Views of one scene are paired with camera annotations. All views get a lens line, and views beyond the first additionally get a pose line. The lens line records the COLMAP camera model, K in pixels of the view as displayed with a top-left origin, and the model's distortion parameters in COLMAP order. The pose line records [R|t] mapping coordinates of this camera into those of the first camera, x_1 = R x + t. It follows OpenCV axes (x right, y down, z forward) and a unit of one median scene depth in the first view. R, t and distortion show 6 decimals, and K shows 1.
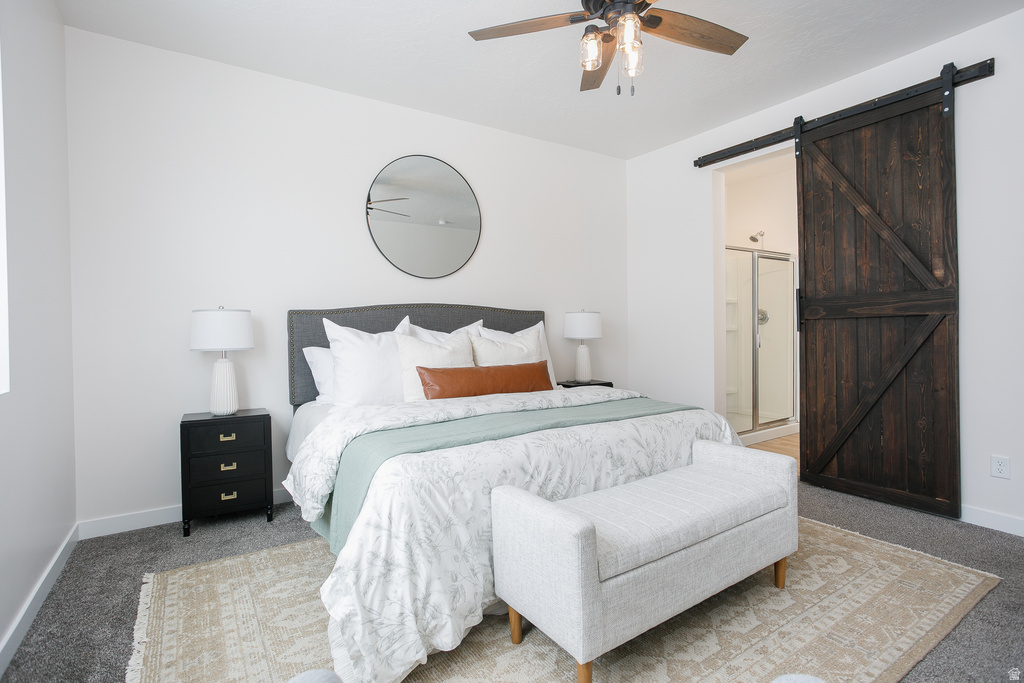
lens RADIAL K [[497.0, 0, 505.0], [0, 497.0, 335.2], [0, 0, 1]] dist [-0.031453, 0.015653]
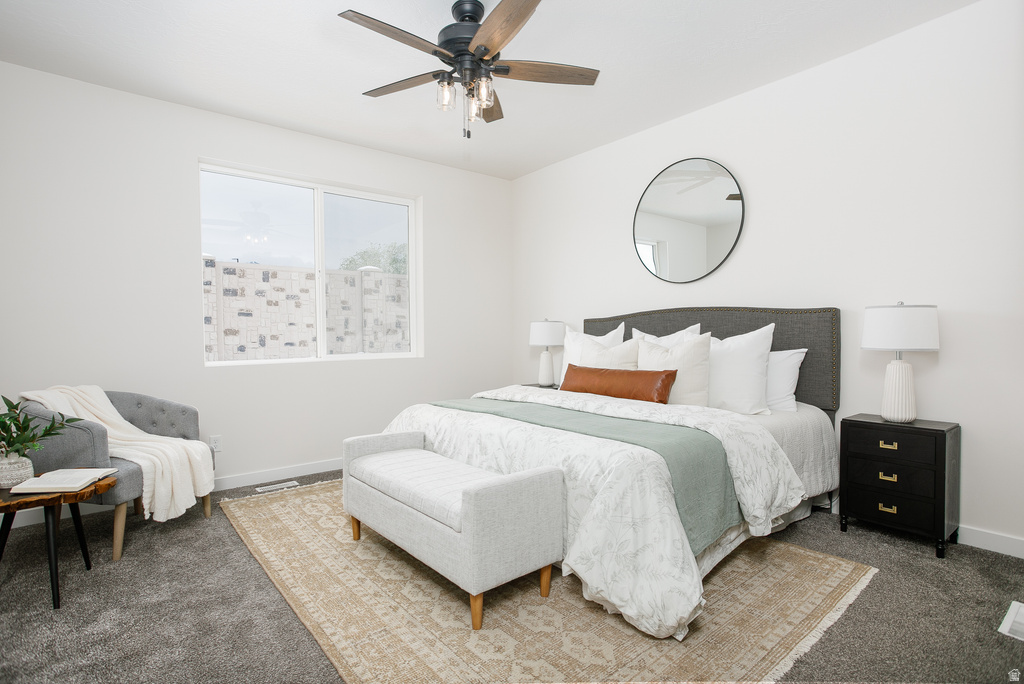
lens RADIAL K [[497.0, 0, 505.3], [0, 497.0, 343.0], [0, 0, 1]] dist [-0.031453, 0.015653]
pose [[0.112346, 0.028147, -0.993270, 0.998166], [-0.006751, 0.999597, 0.027563, -0.022818], [0.993646, 0.003609, 0.112491, 0.653620]]
